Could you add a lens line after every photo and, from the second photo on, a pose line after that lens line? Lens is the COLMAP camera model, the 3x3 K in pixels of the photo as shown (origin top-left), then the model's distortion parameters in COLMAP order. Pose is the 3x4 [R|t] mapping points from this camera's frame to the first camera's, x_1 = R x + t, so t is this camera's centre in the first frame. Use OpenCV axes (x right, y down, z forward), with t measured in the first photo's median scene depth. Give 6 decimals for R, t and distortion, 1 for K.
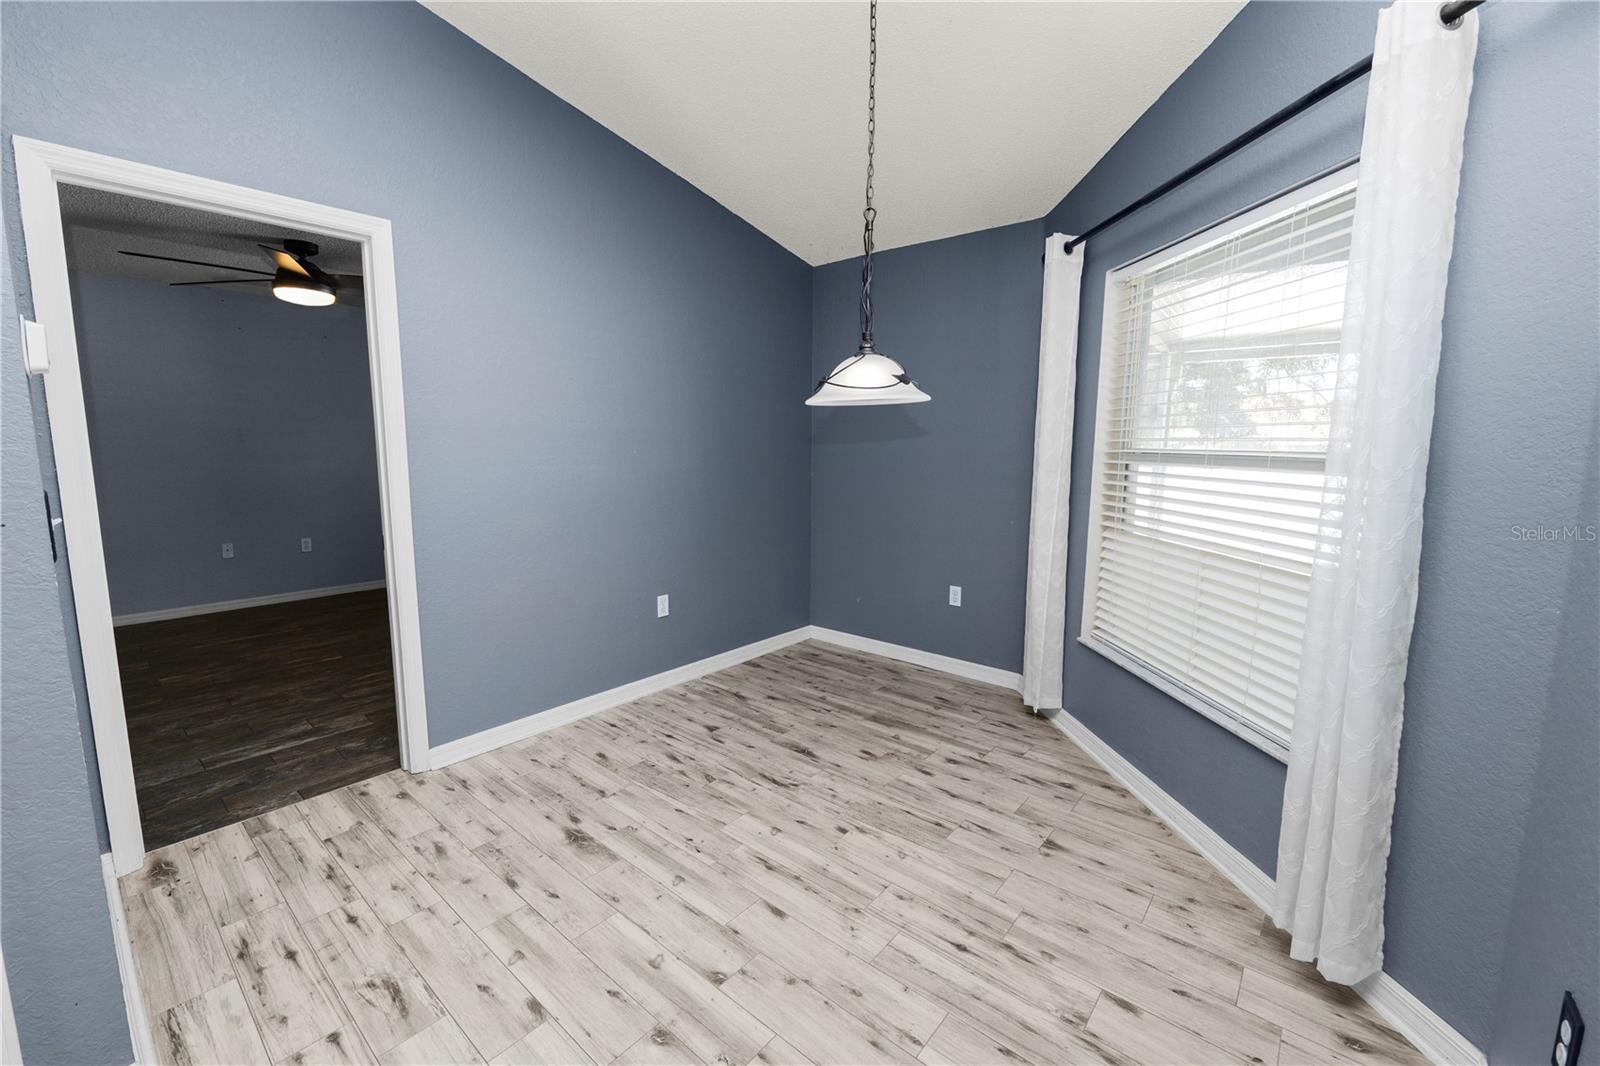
lens RADIAL K [[652.0, 0, 800.0], [0, 652.0, 533.0], [0, 0, 1]] dist [-0.011417, 0.000020]
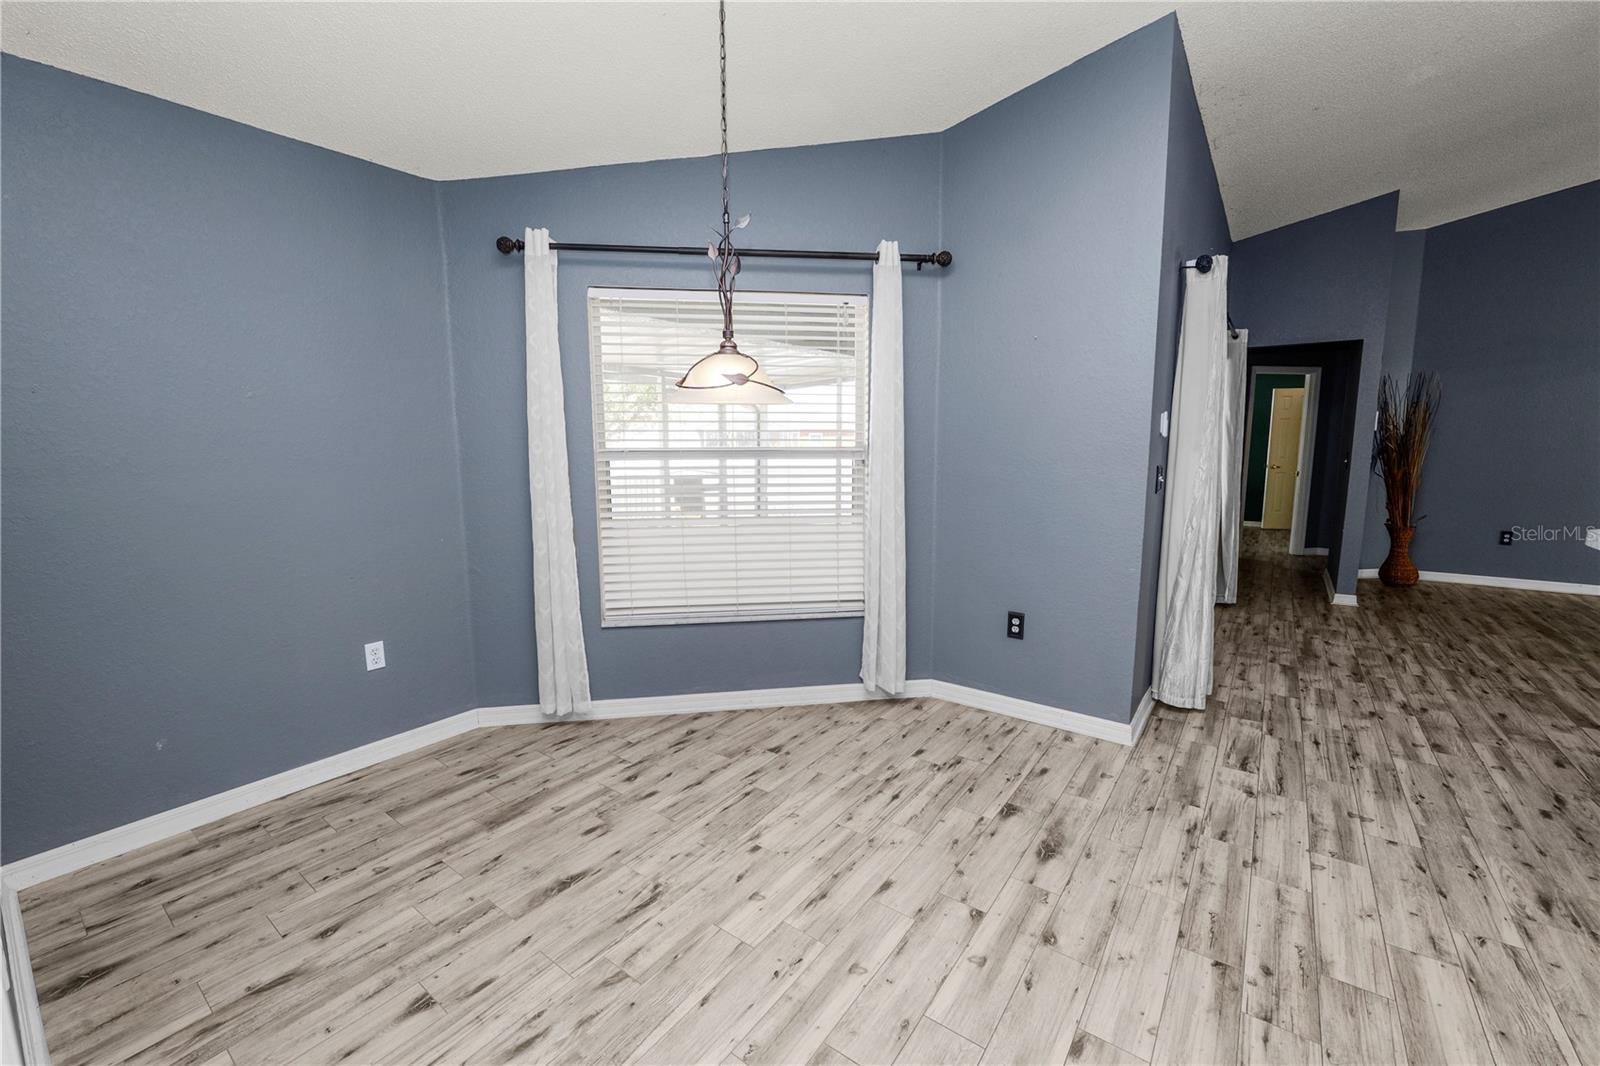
lens RADIAL K [[652.0, 0, 800.0], [0, 652.0, 533.0], [0, 0, 1]] dist [-0.011417, 0.000020]
pose [[-0.065831, -0.146053, 0.987084, -0.682480], [0.139457, 0.978174, 0.154036, -0.116171], [-0.988038, 0.147796, -0.044026, 0.753855]]
